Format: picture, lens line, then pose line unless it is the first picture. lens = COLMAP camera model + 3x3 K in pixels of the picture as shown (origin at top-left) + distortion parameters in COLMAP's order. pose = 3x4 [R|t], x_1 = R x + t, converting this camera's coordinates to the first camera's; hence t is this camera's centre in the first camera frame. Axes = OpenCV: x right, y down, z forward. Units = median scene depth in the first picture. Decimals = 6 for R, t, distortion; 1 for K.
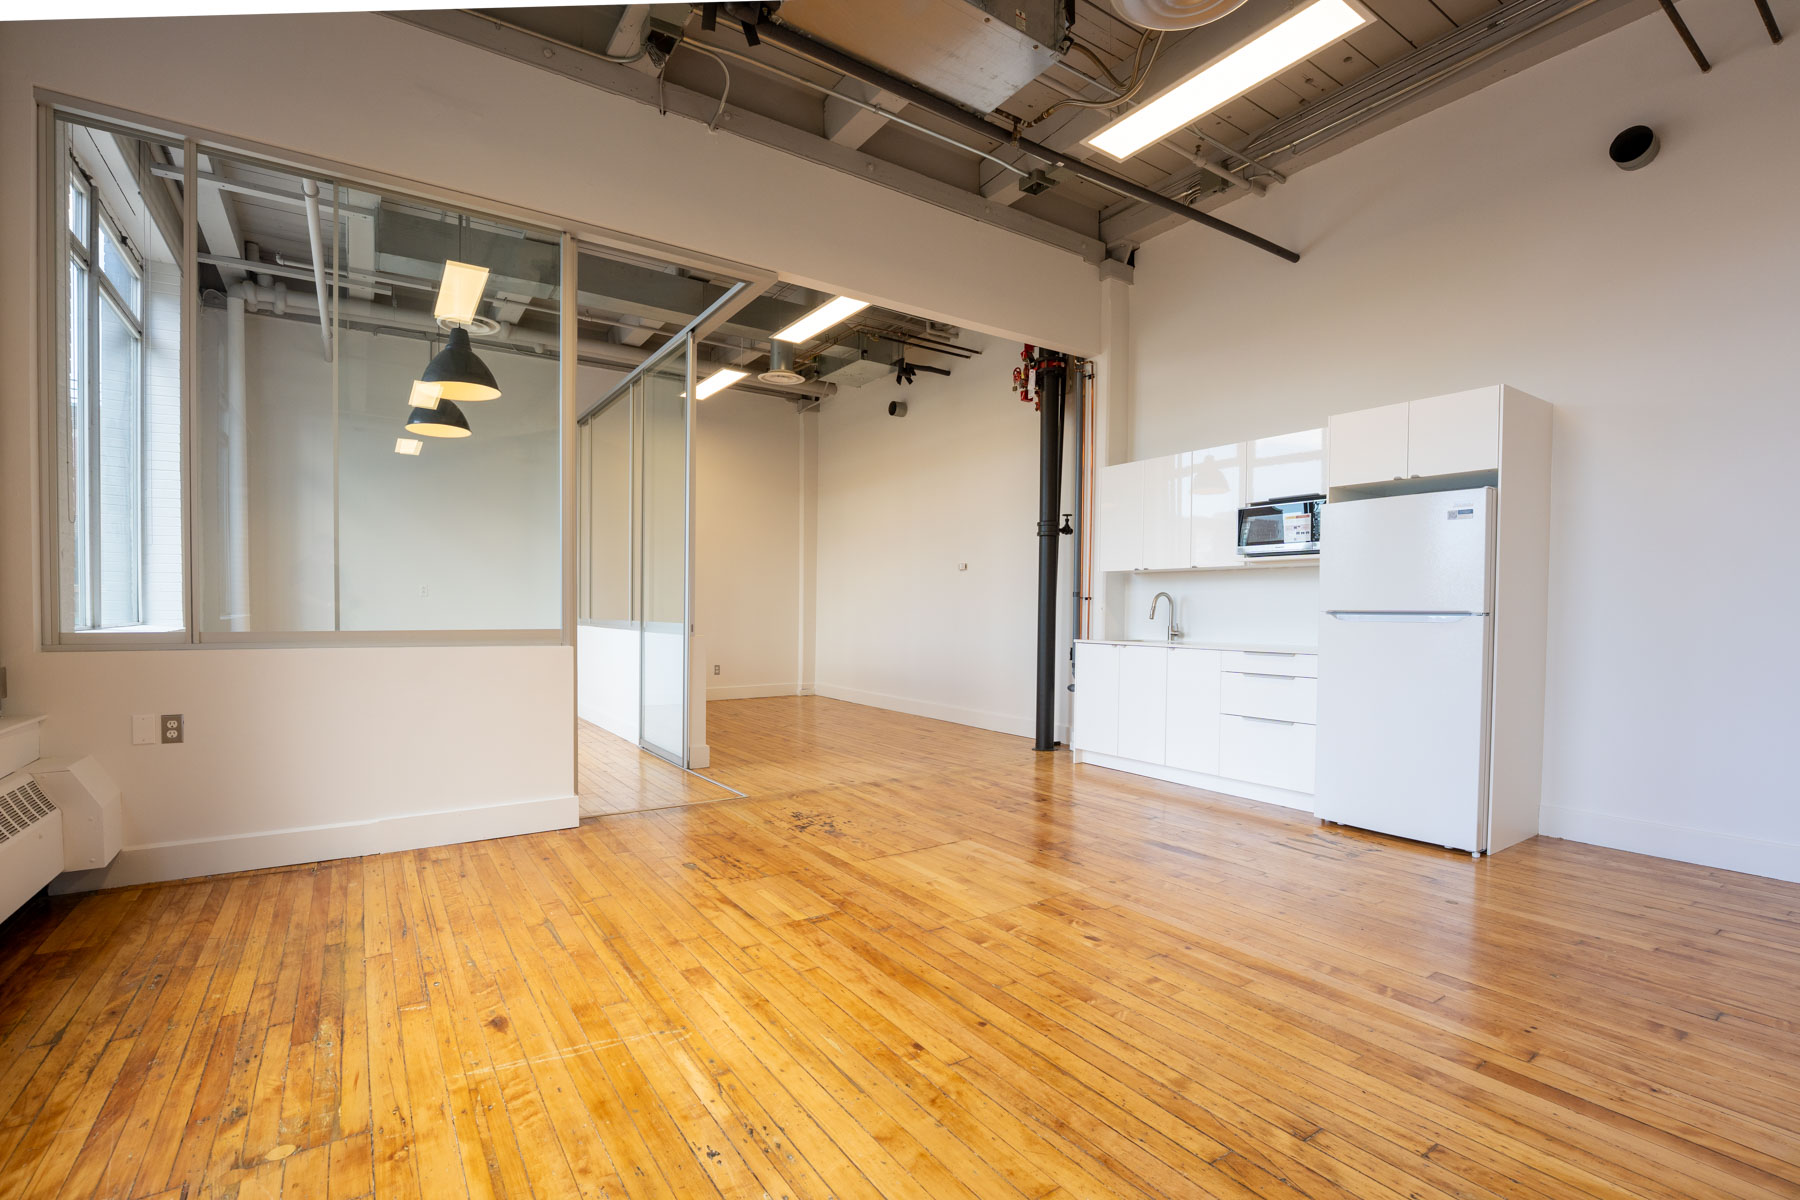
lens RADIAL K [[841.4, 0, 900.0], [0, 841.4, 600.0], [0, 0, 1]] dist [0.000817, -0.022338]
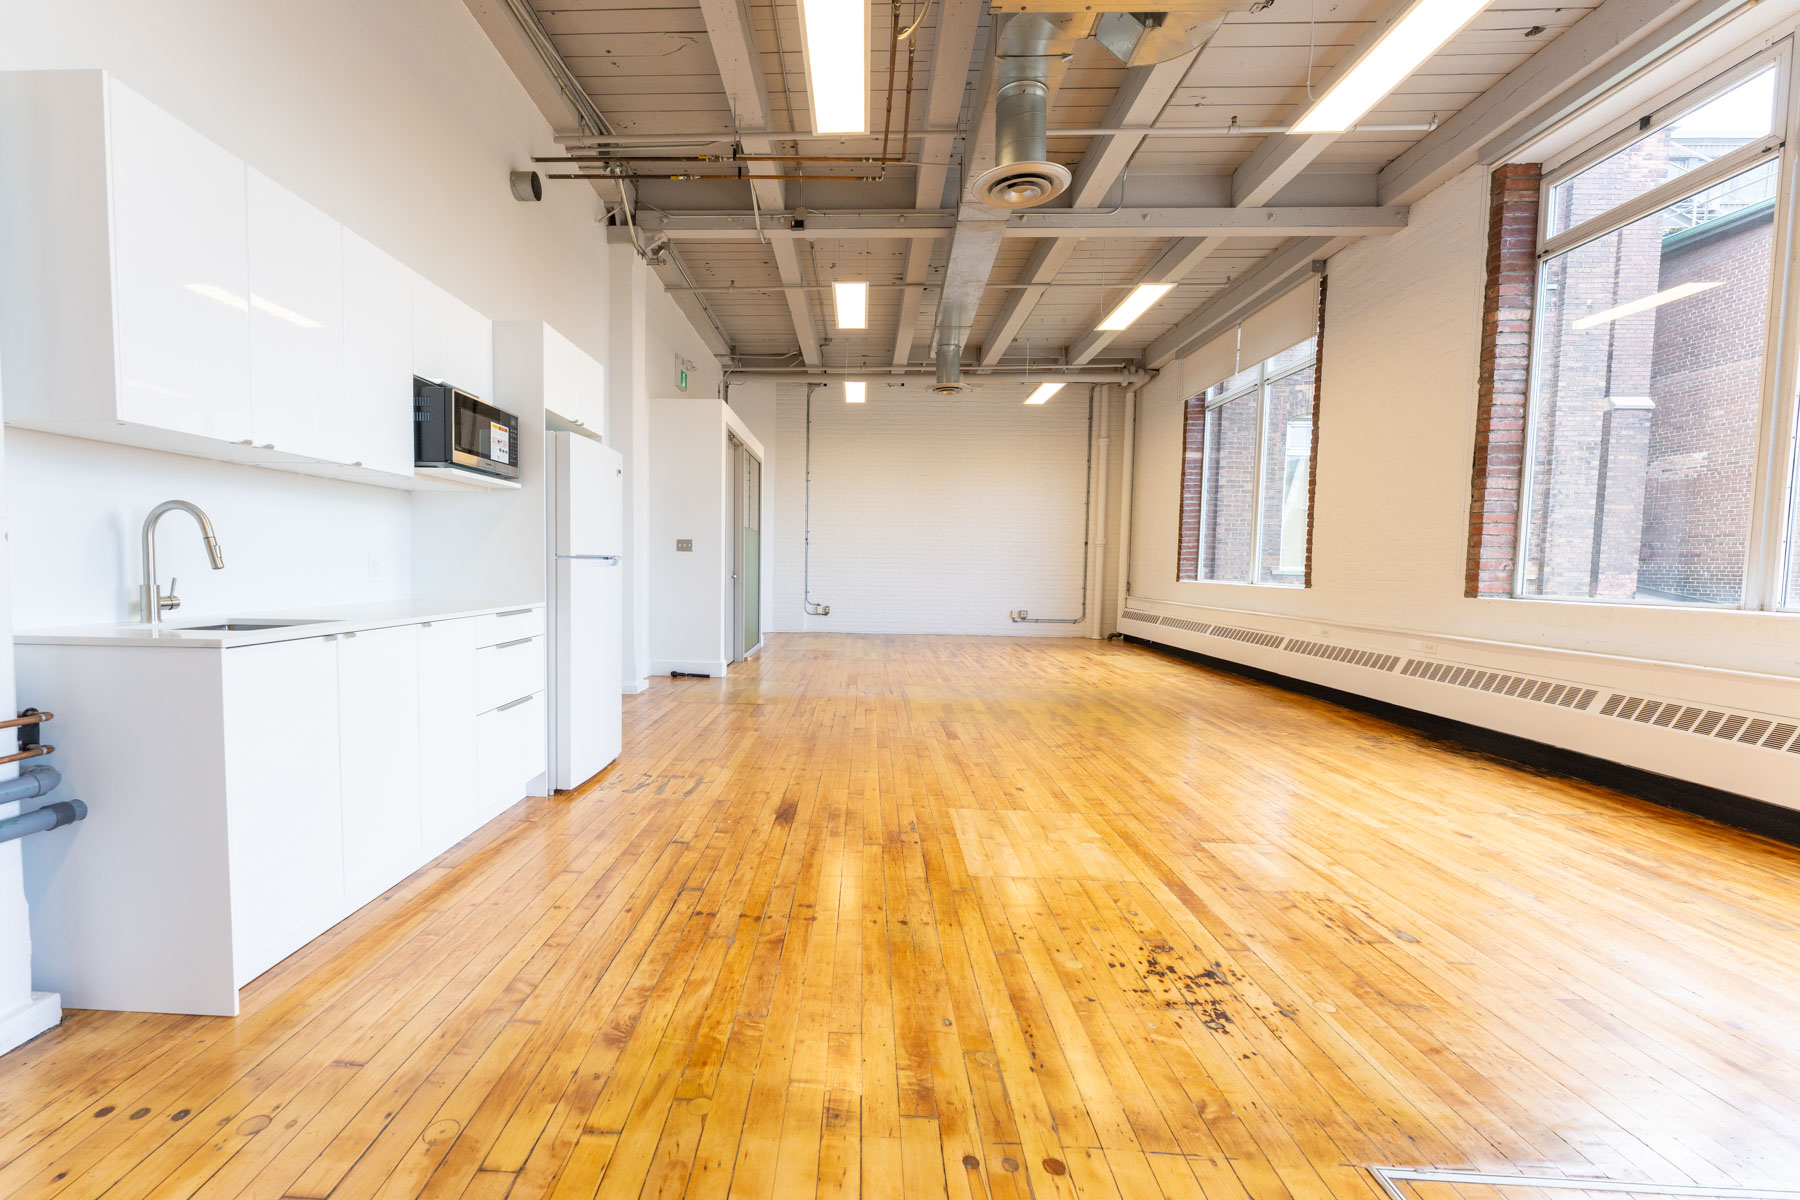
lens RADIAL K [[753.3, 0, 837.9], [0, 753.3, 609.9], [0, 0, 1]] dist [-0.001980, -0.000413]
pose [[-0.789837, -0.060647, 0.610311, -0.257200], [-0.030997, 0.997775, 0.059034, 0.021371], [-0.612533, 0.027709, -0.789959, 1.898080]]
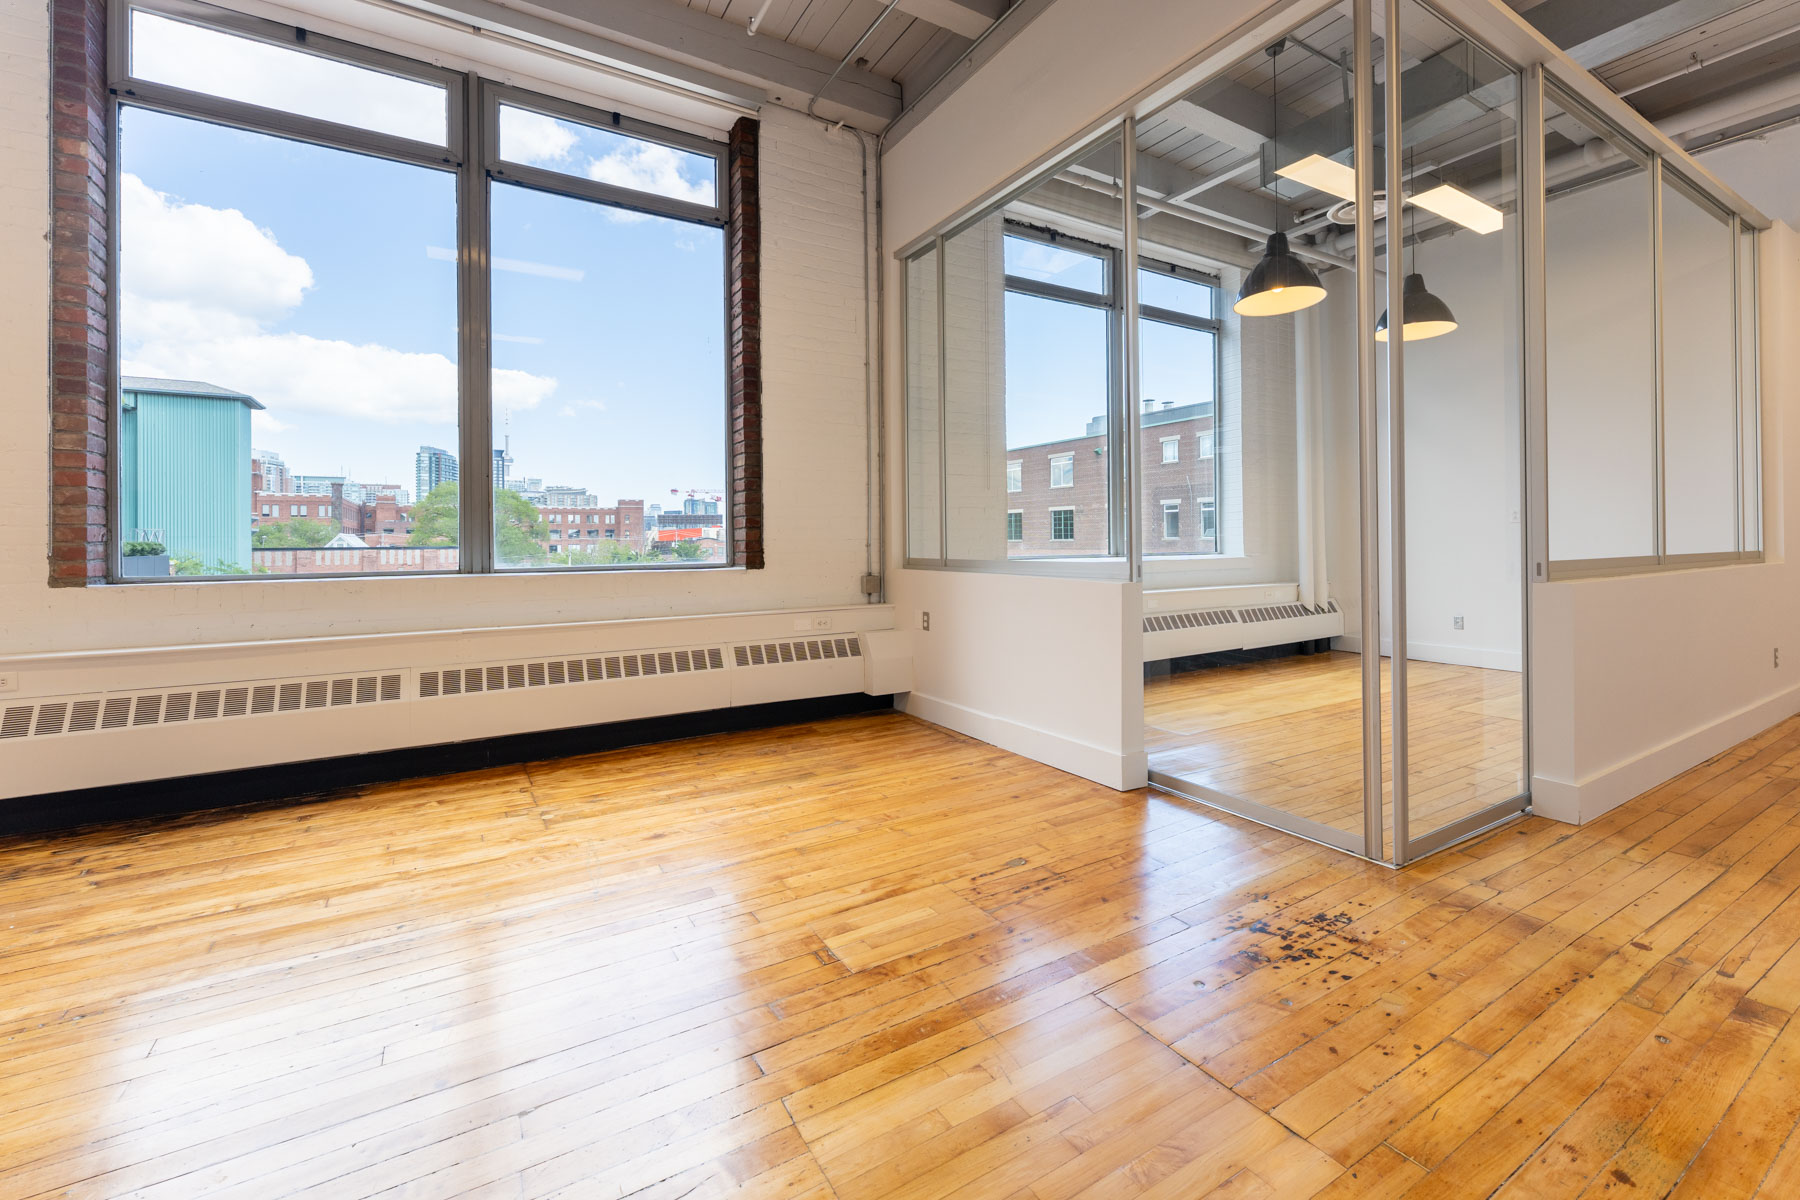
lens RADIAL K [[755.7, 0, 880.5], [0, 755.7, 534.9], [0, 0, 1]] dist [0.001331, -0.000324]
pose [[-0.091775, -0.017114, -0.995633, 0.511483], [0.018830, 0.999644, -0.018919, 0.018654], [0.995602, -0.020484, -0.091421, 1.003905]]
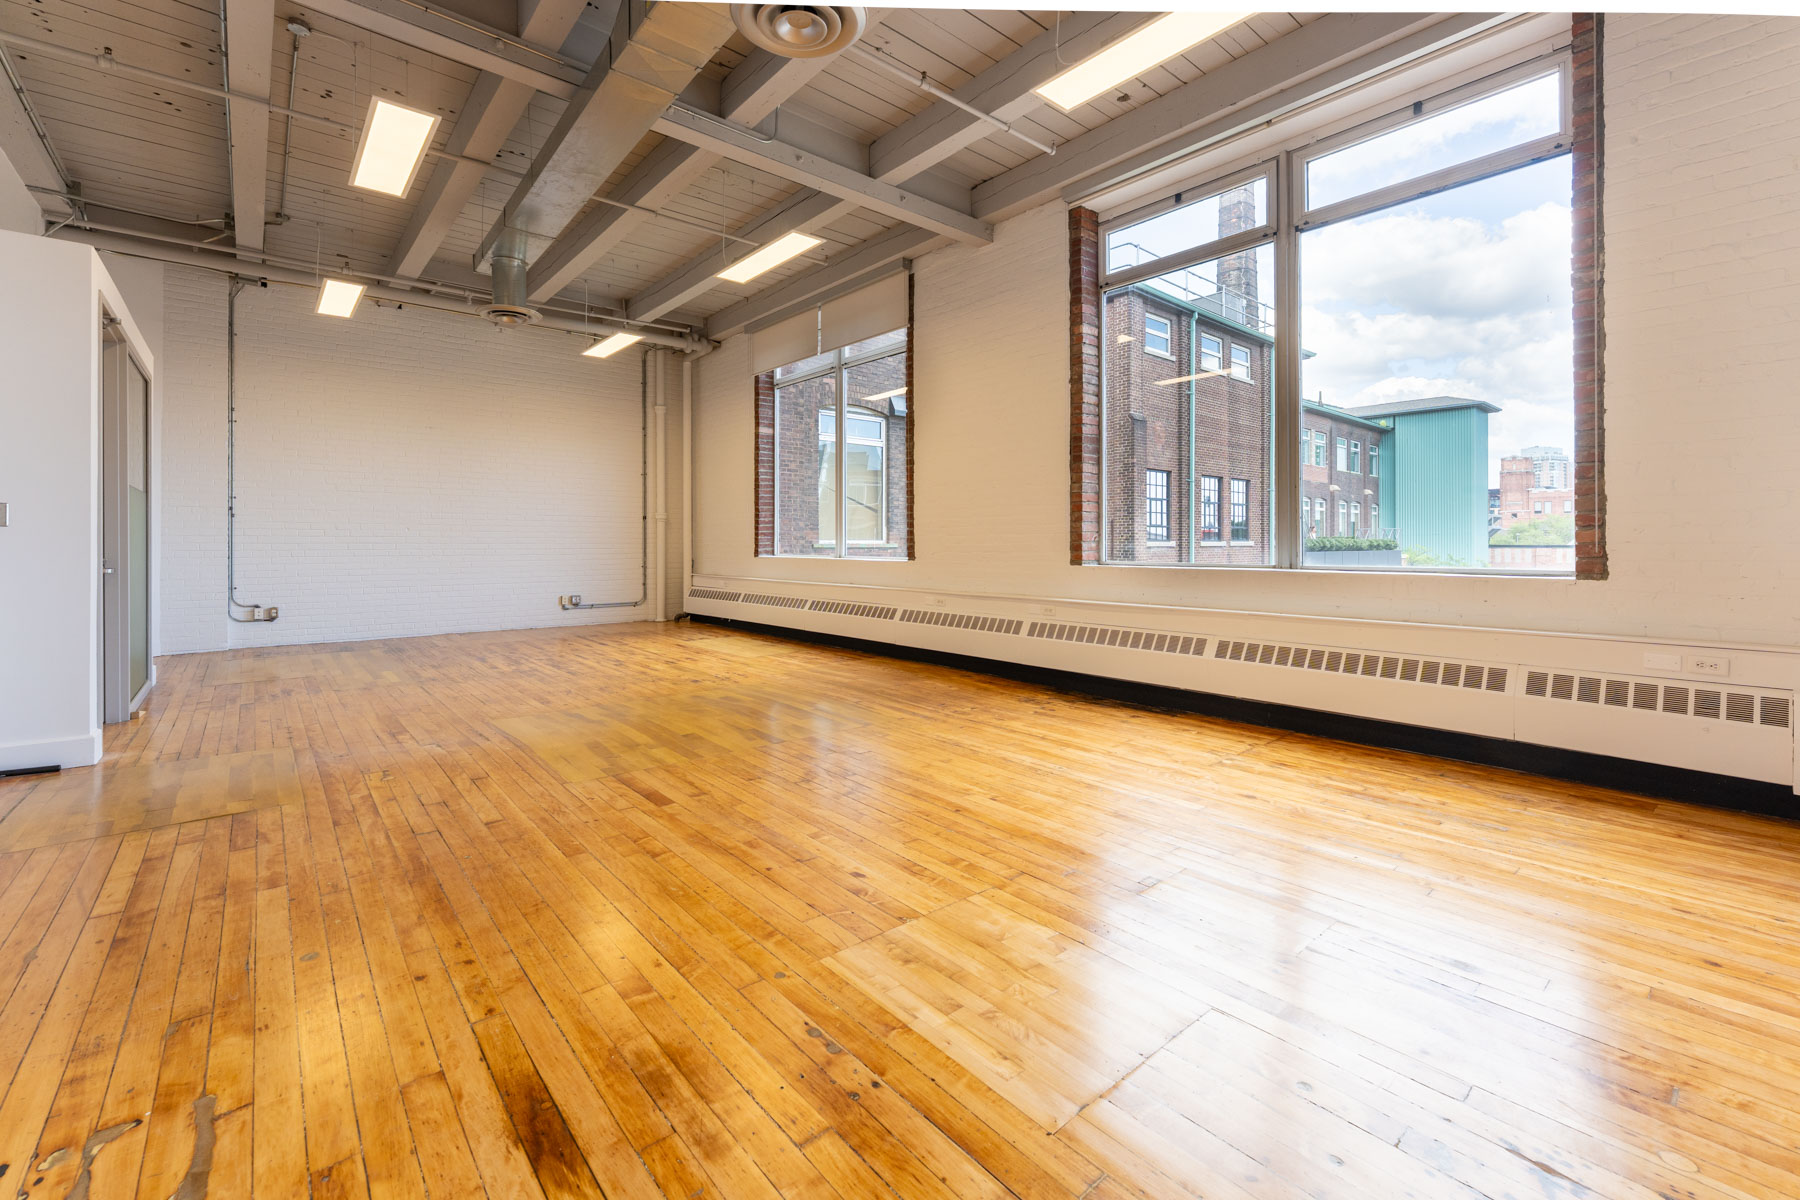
lens RADIAL K [[737.2, 0, 903.3], [0, 737.2, 542.8], [0, 0, 1]] dist [-0.002341, -0.000521]
pose [[-0.996219, -0.009892, -0.086311, 0.218080], [-0.008834, 0.999881, -0.012636, 0.019893], [0.086426, -0.011826, -0.996188, 1.602381]]
